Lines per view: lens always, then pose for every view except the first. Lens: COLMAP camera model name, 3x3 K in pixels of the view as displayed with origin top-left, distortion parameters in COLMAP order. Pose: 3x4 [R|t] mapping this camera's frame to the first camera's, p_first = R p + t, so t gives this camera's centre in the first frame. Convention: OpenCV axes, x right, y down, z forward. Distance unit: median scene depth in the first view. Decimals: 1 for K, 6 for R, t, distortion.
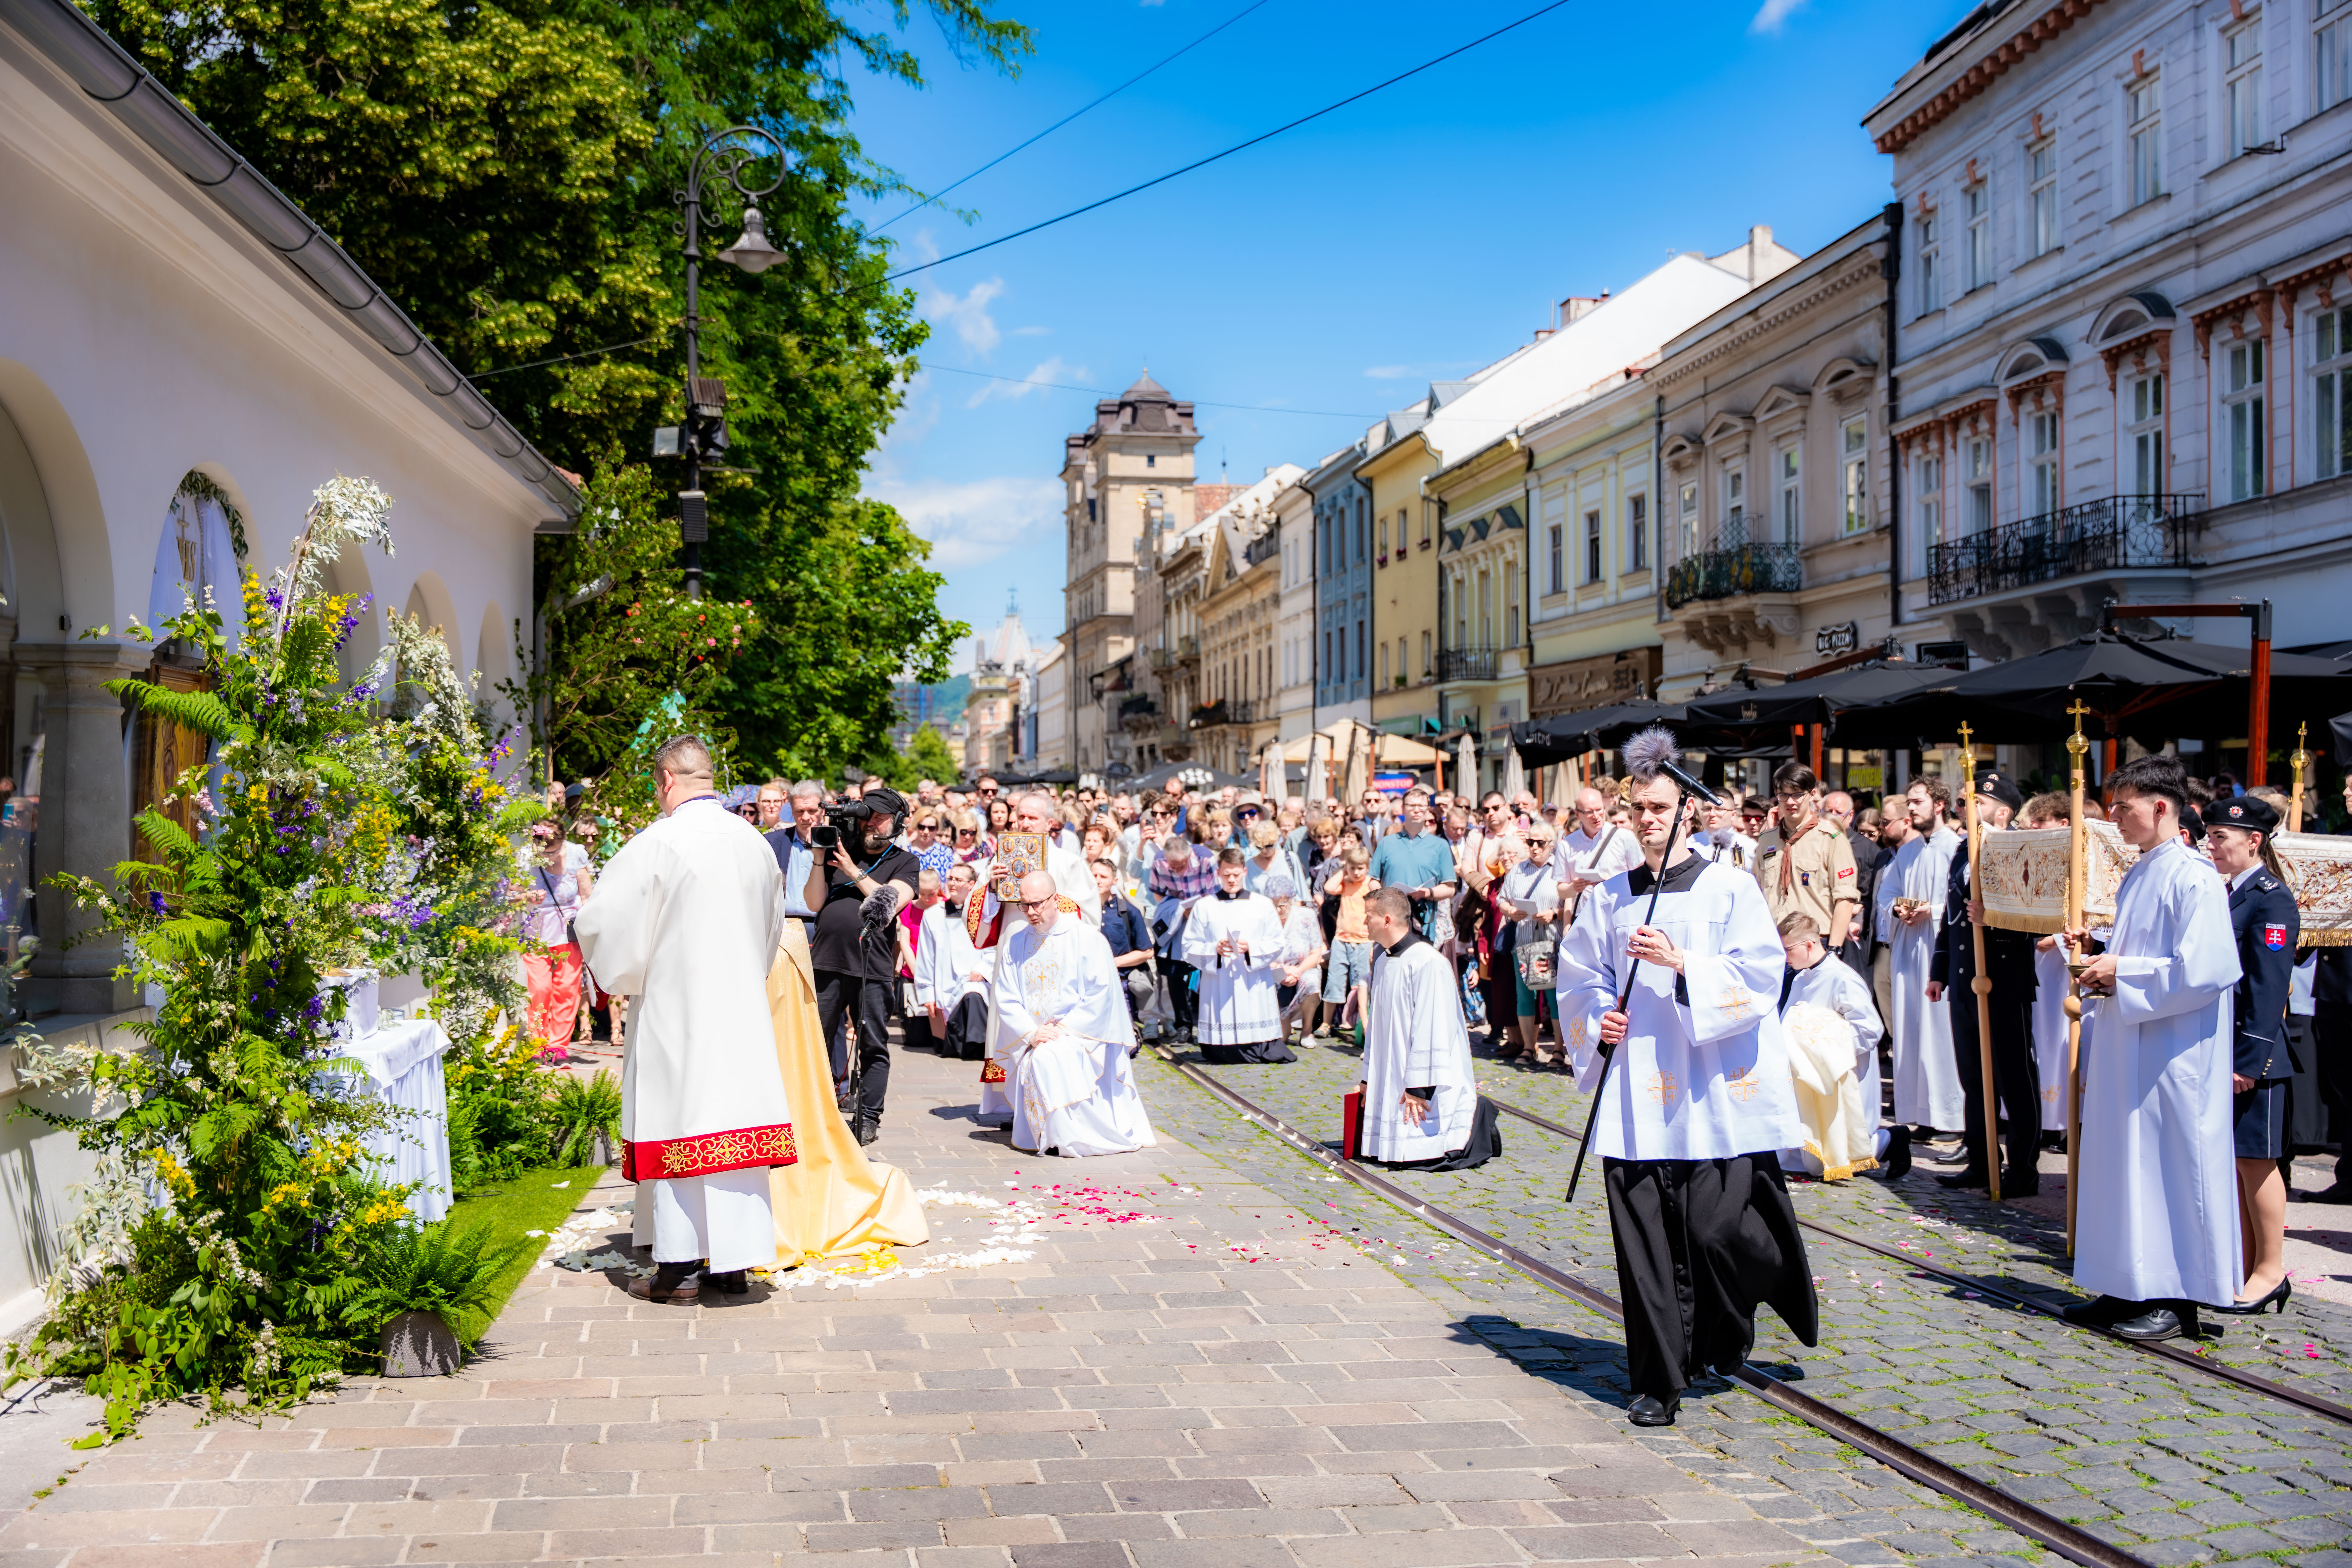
lens RADIAL K [[2449.1, 0, 1175.6], [0, 2449.1, 781.8], [0, 0, 1]] dist [0.018804, 0.000000]
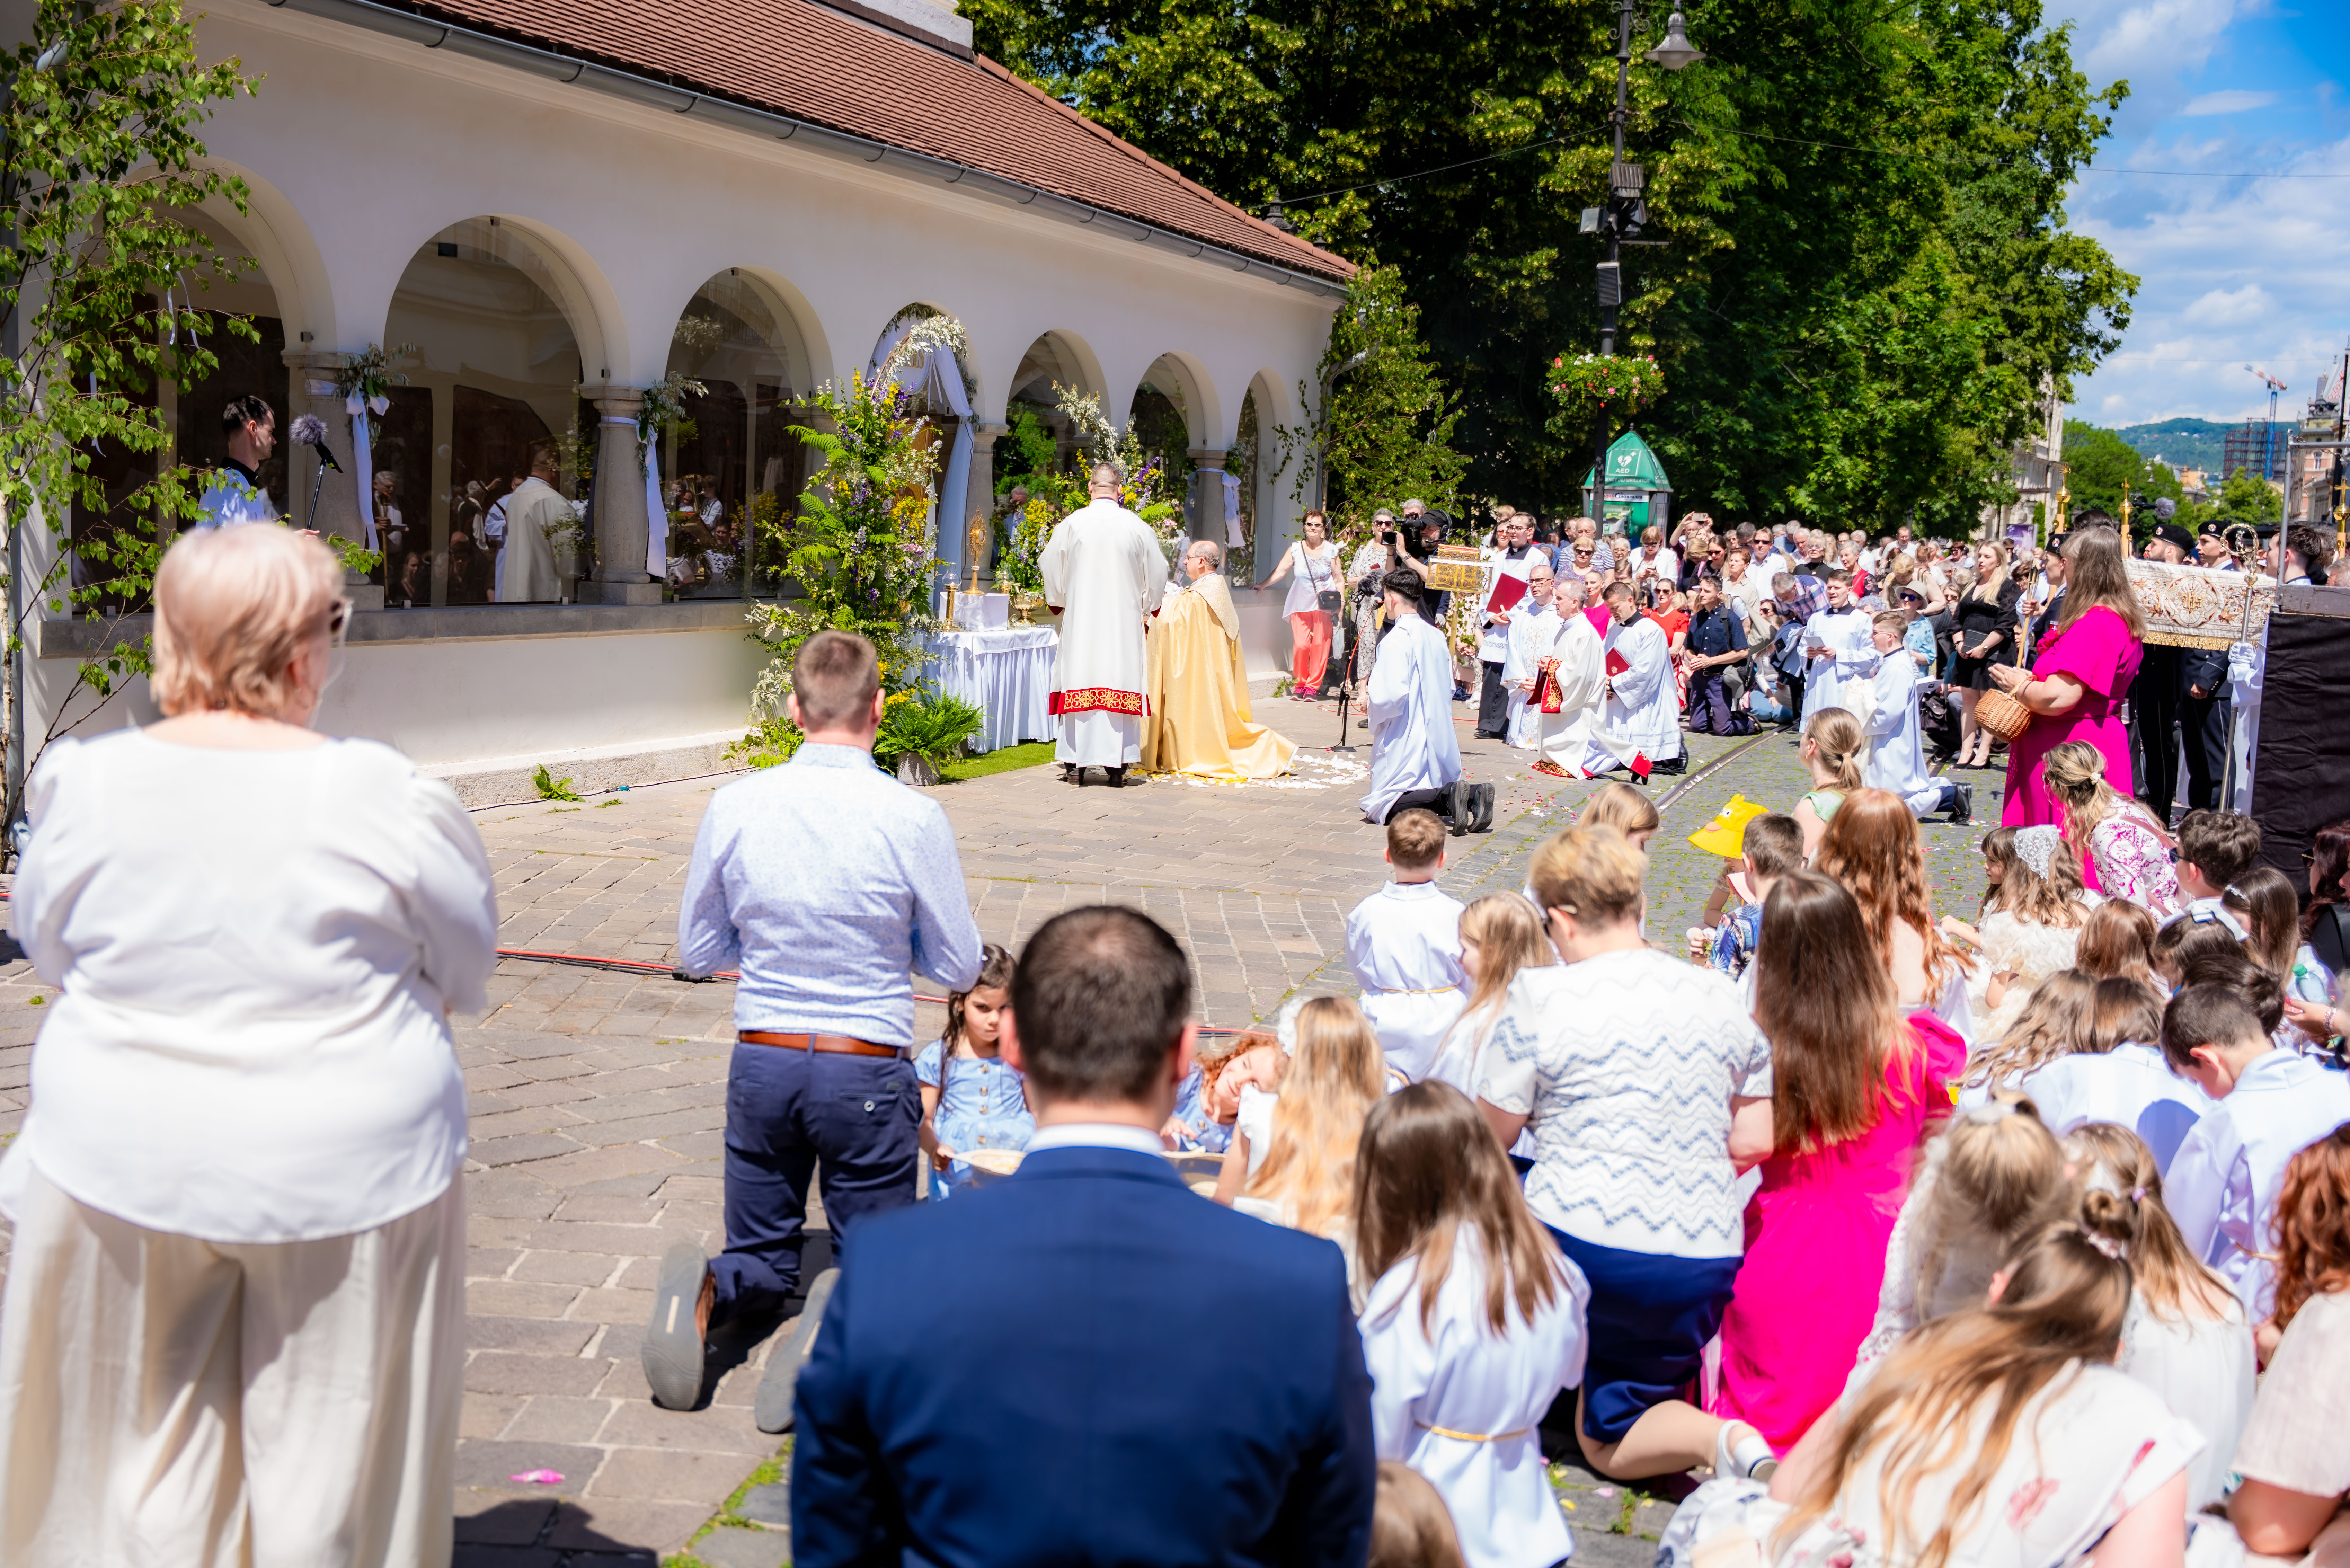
lens RADIAL K [[2447.0, 0, 1172.7], [0, 2447.0, 785.4], [0, 0, 1]] dist [0.018804, 0.000000]
pose [[0.872766, 0.092475, -0.479300, 0.184907], [-0.039603, 0.992069, 0.119294, -0.000132], [0.486530, -0.085134, 0.869506, -0.137989]]
